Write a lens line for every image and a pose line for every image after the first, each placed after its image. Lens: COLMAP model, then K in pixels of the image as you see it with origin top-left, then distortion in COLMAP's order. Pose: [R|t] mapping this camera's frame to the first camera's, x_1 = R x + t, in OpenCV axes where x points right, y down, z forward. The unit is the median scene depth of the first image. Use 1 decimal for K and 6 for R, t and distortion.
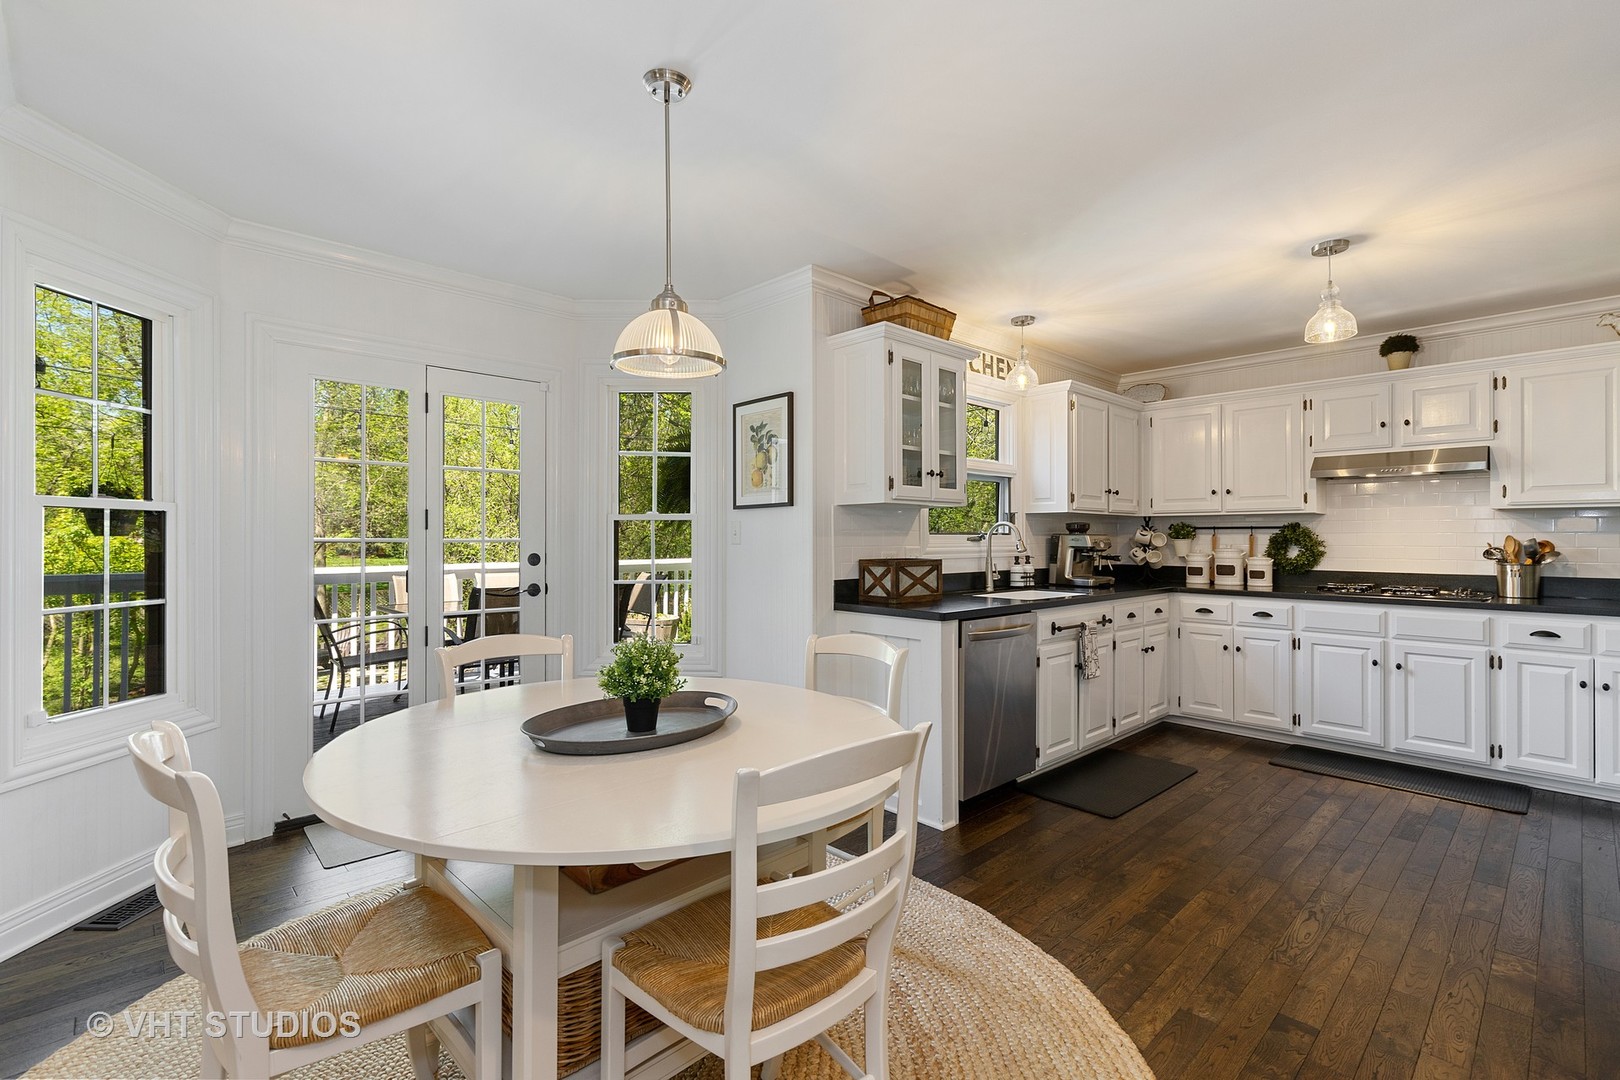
lens RADIAL K [[733.5, 0, 806.1], [0, 733.5, 526.5], [0, 0, 1]] dist [0.000192, -0.000381]
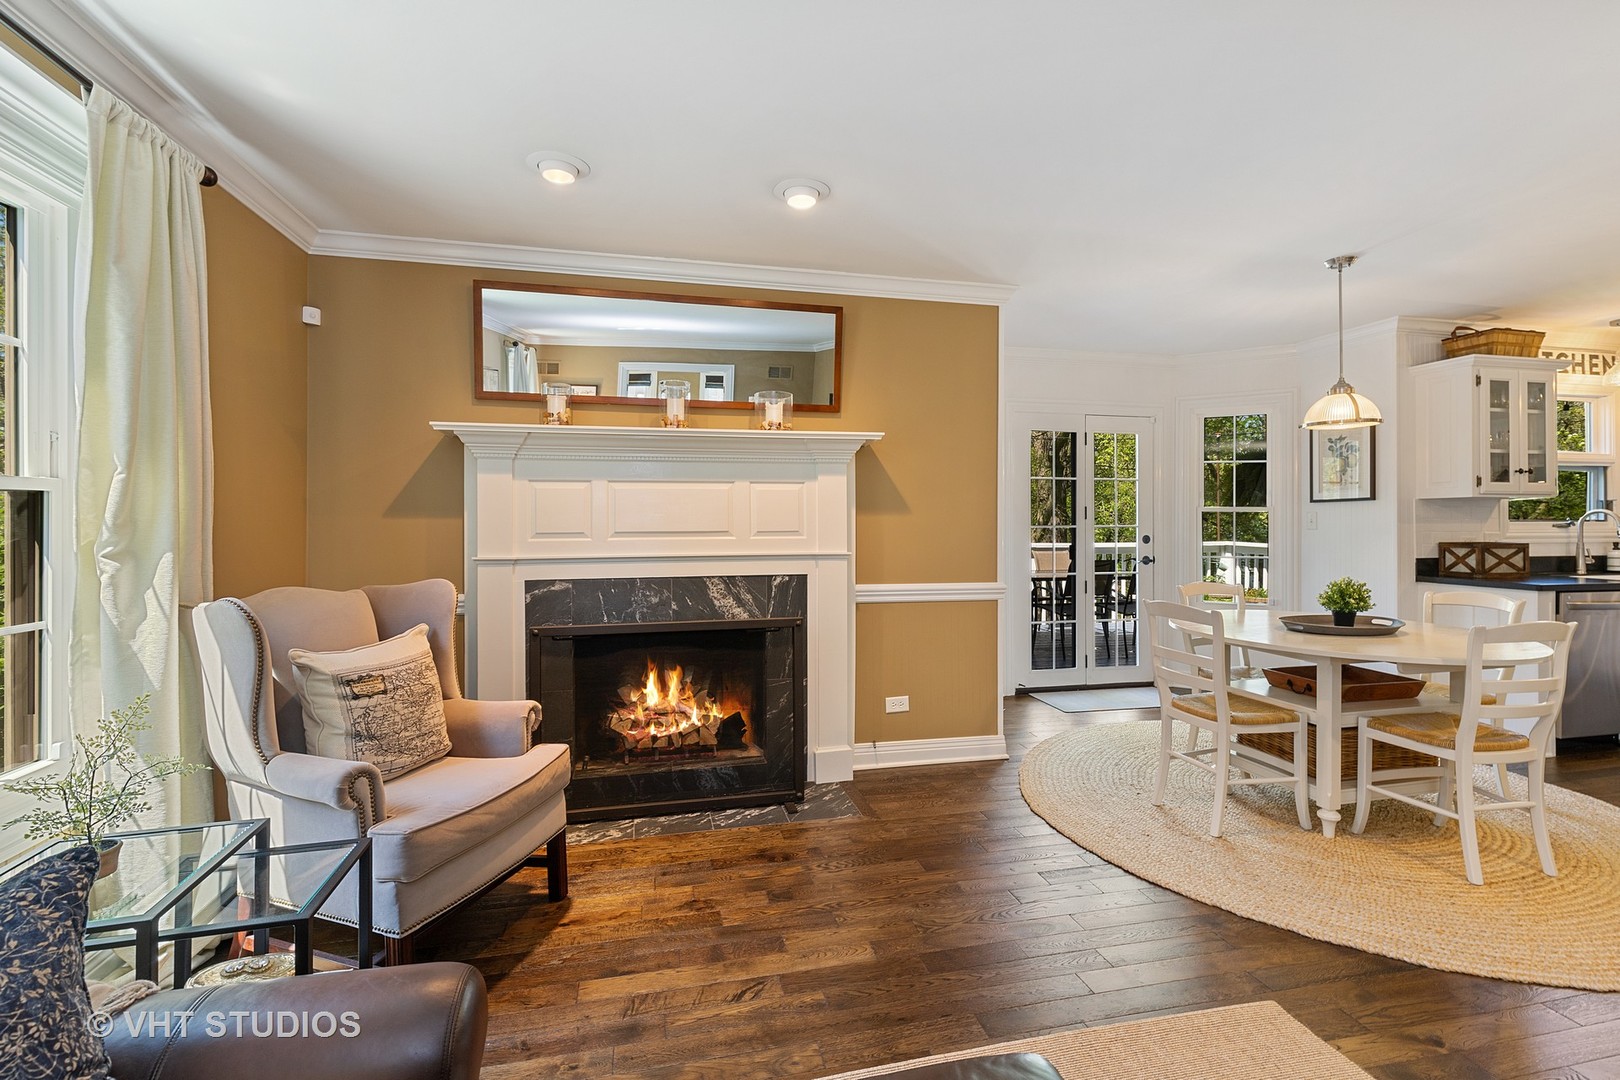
lens RADIAL K [[735.1, 0, 807.9], [0, 735.1, 518.0], [0, 0, 1]] dist [0.000356, -0.000255]
pose [[0.859994, -0.003625, -0.510291, -0.195469], [0.008581, 0.999936, 0.007358, -0.013097], [0.510232, -0.010707, 0.859970, -0.566908]]
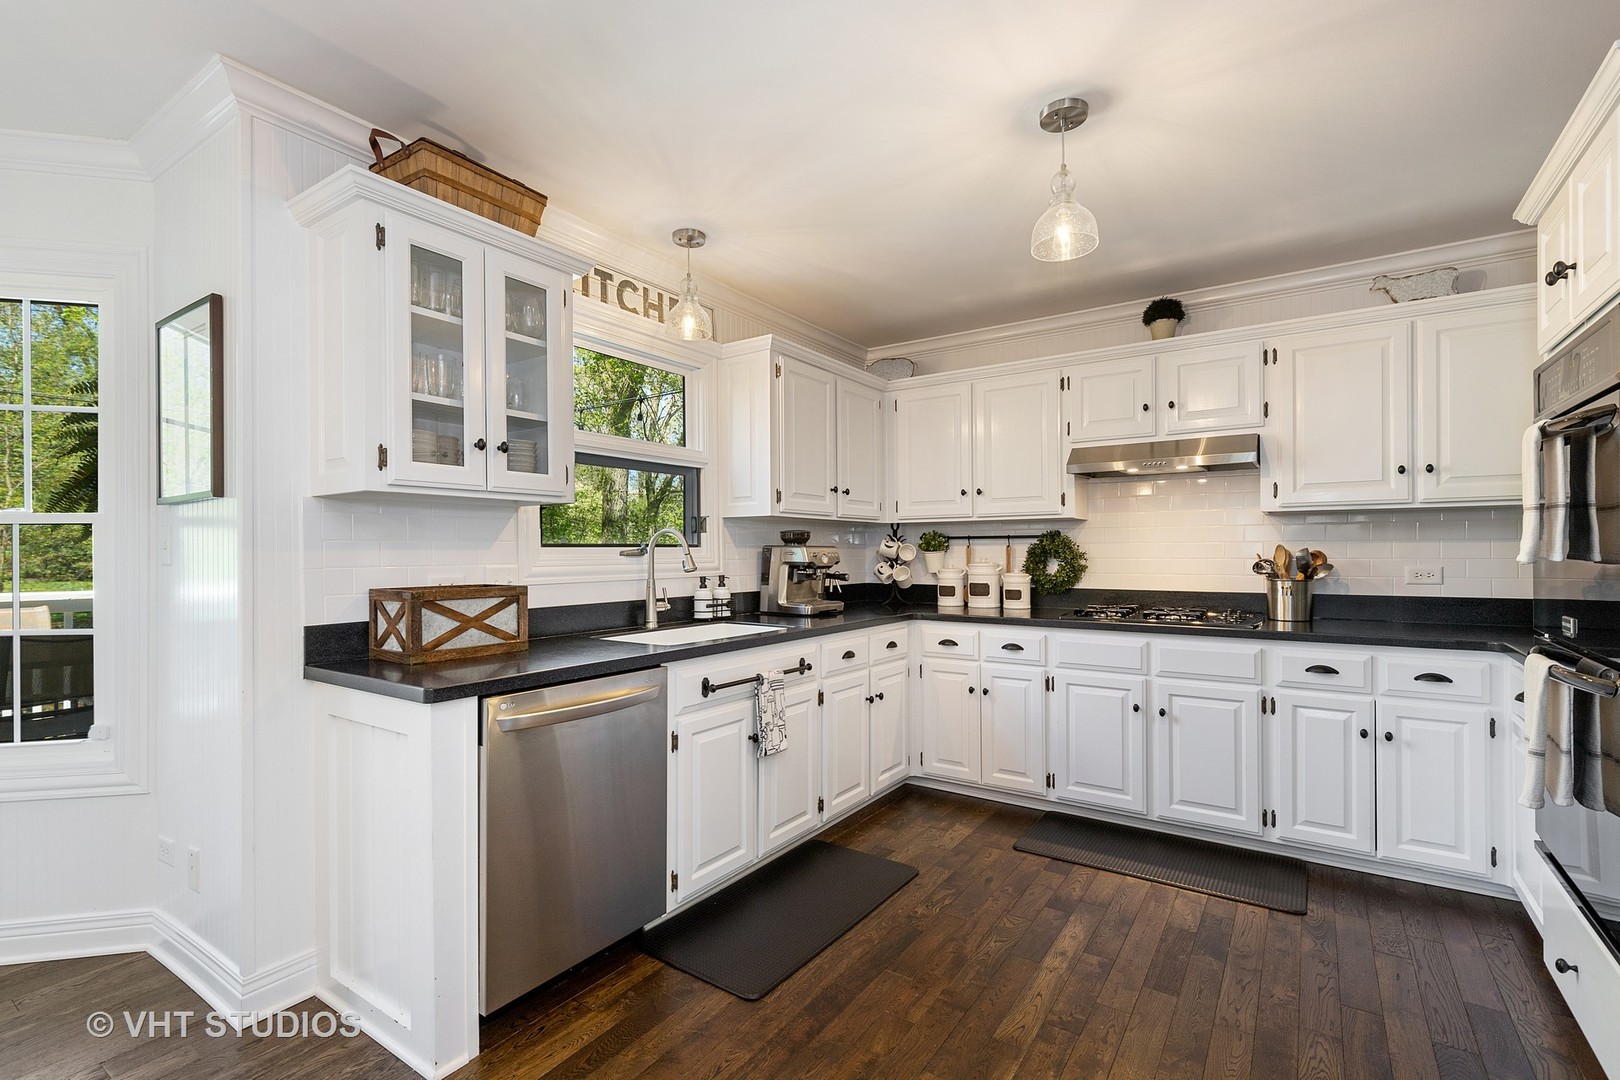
lens RADIAL K [[742.0, 0, 810.0], [0, 742.0, 540.0], [0, 0, 1]] dist [0.001331, -0.000063]
pose [[0.976041, -0.002552, 0.217573, 0.269395], [0.002611, 0.999997, 0.000016, 0.005708], [-0.217572, 0.000553, 0.976044, 0.308714]]
